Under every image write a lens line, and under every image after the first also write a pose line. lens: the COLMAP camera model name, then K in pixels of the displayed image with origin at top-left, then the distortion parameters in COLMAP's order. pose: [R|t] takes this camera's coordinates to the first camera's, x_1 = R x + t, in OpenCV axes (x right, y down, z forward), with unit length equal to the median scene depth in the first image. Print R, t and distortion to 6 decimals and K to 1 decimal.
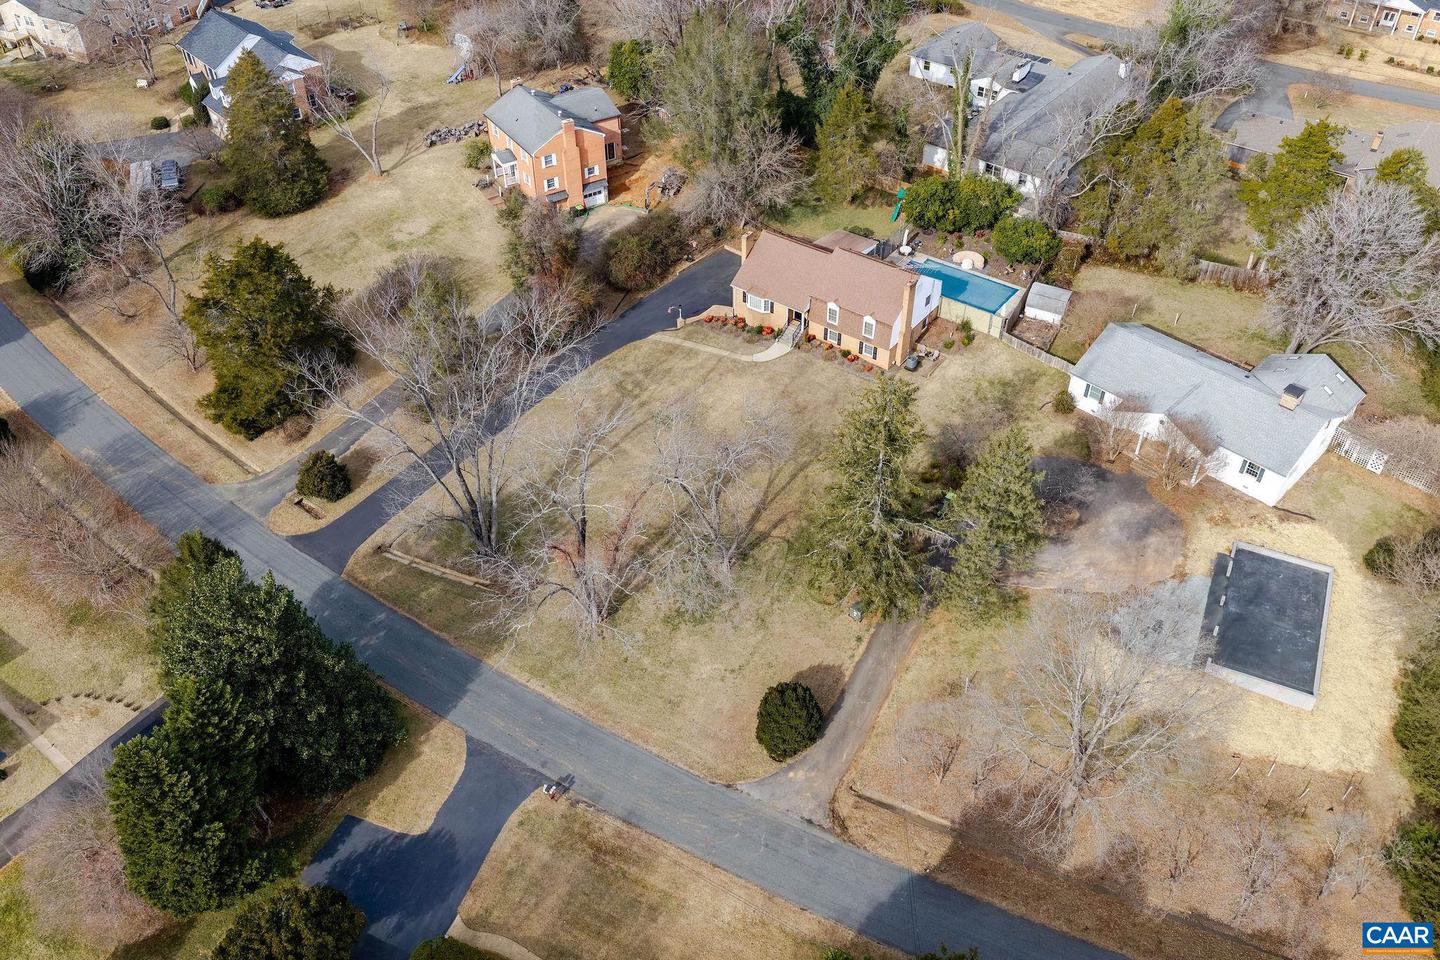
lens RADIAL K [[1167.3, 0, 720.0], [0, 1167.3, 480.0], [0, 0, 1]] dist [0.037180, -0.070271]
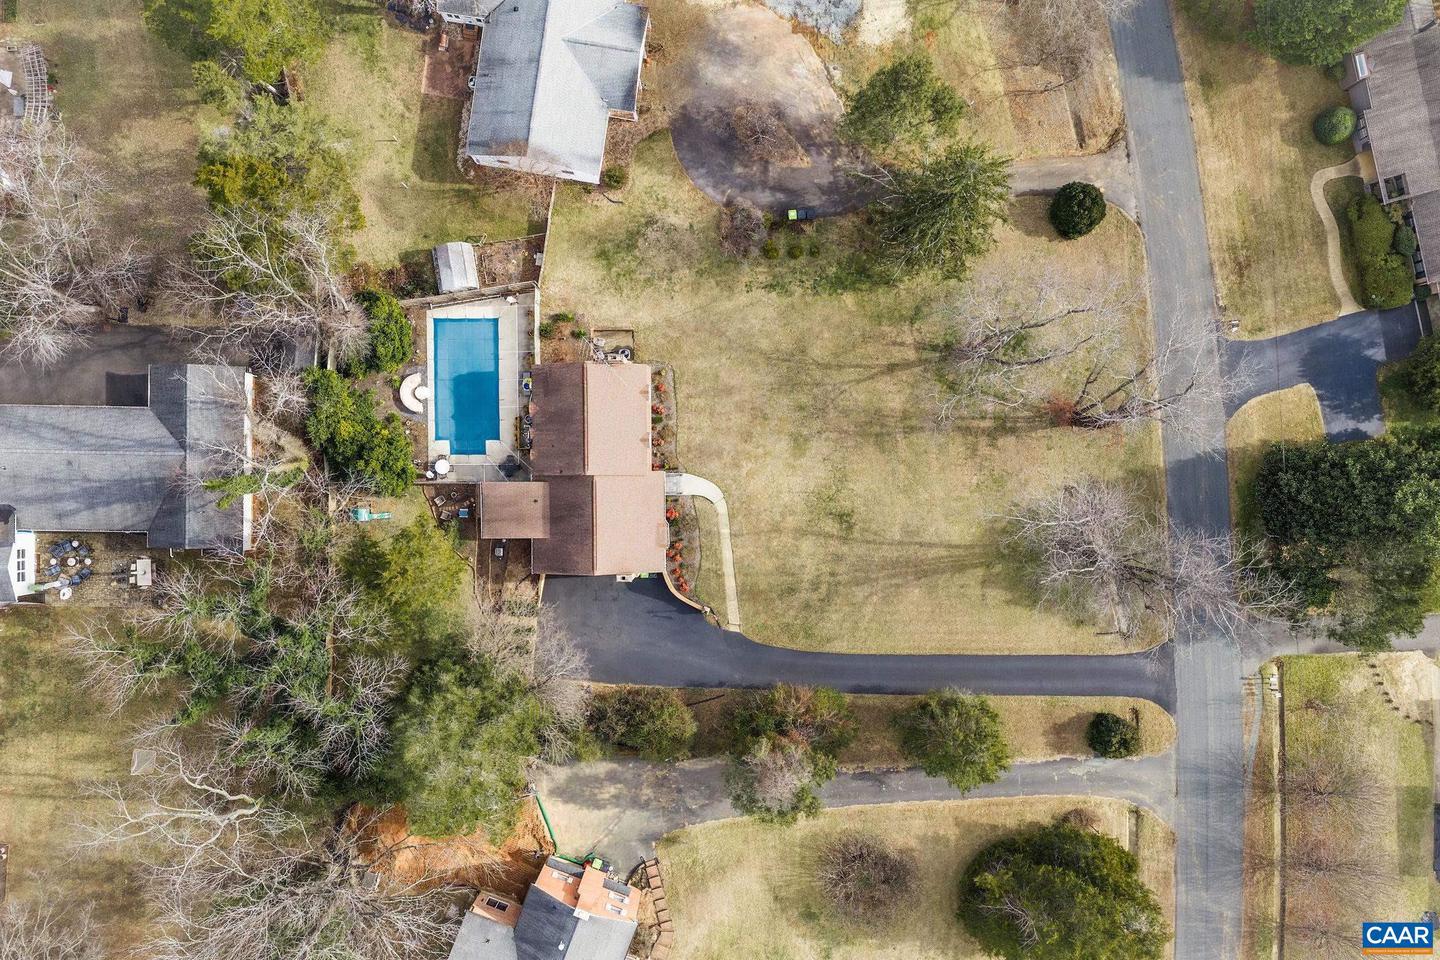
lens RADIAL K [[1167.3, 0, 720.0], [0, 1167.3, 480.0], [0, 0, 1]] dist [0.037180, -0.070271]
pose [[-0.596631, -0.802482, 0.007412, 0.033353], [0.551840, -0.403542, 0.729812, -0.745769], [-0.582670, 0.439519, 0.683607, 0.365673]]
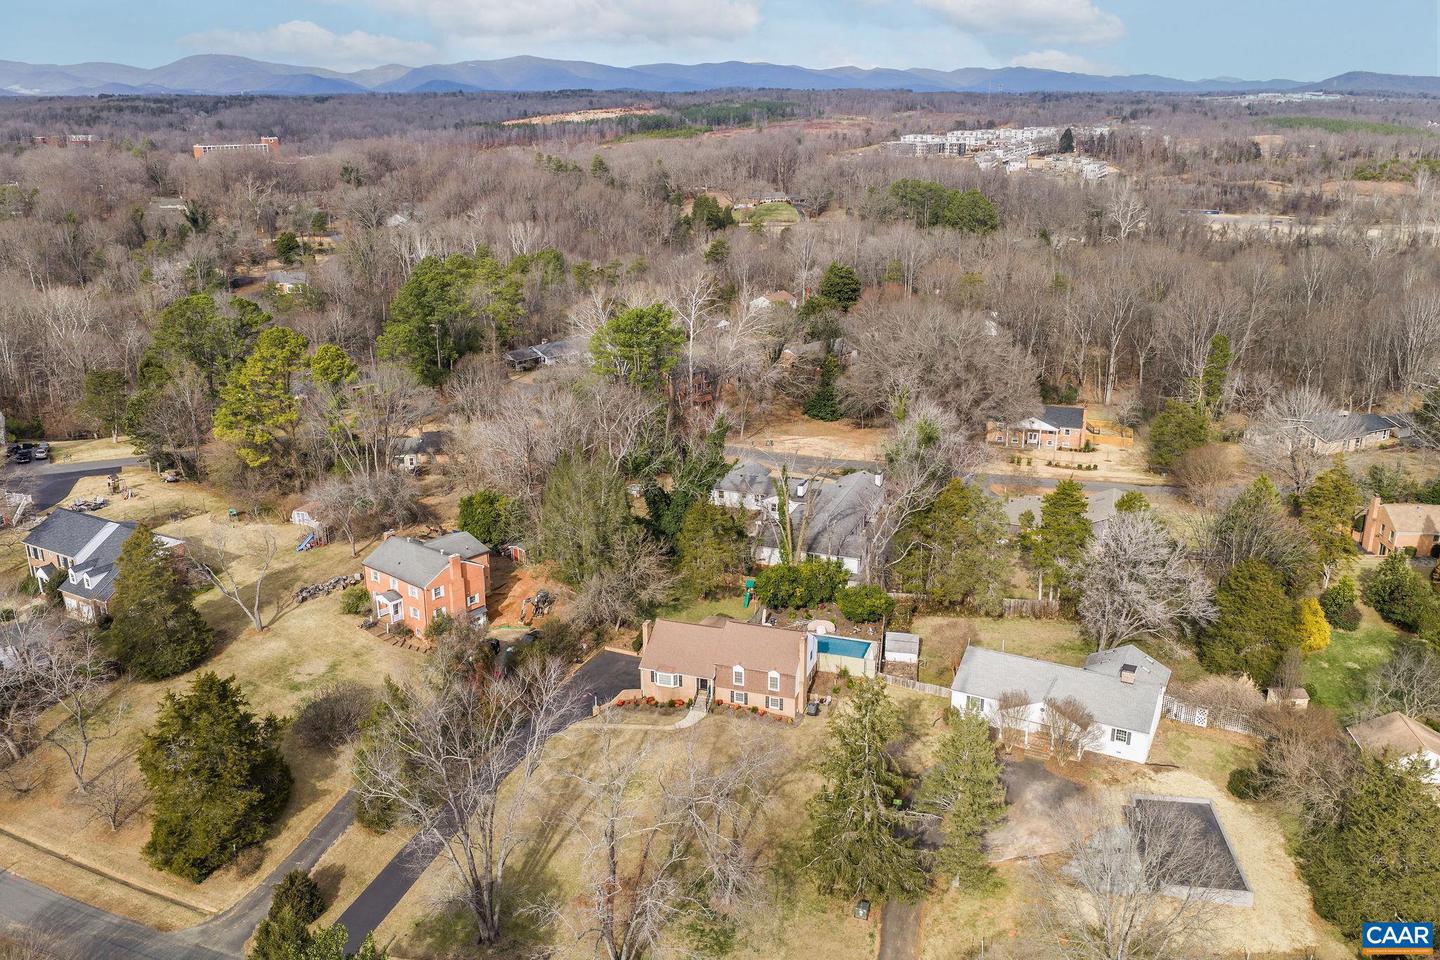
lens RADIAL K [[1167.3, 0, 720.0], [0, 1167.3, 480.0], [0, 0, 1]] dist [0.037180, -0.070271]
pose [[0.954390, -0.090779, 0.284427, -0.219204], [0.196787, 0.907701, -0.370612, 0.098914], [-0.224531, 0.409680, 0.884165, -0.075209]]
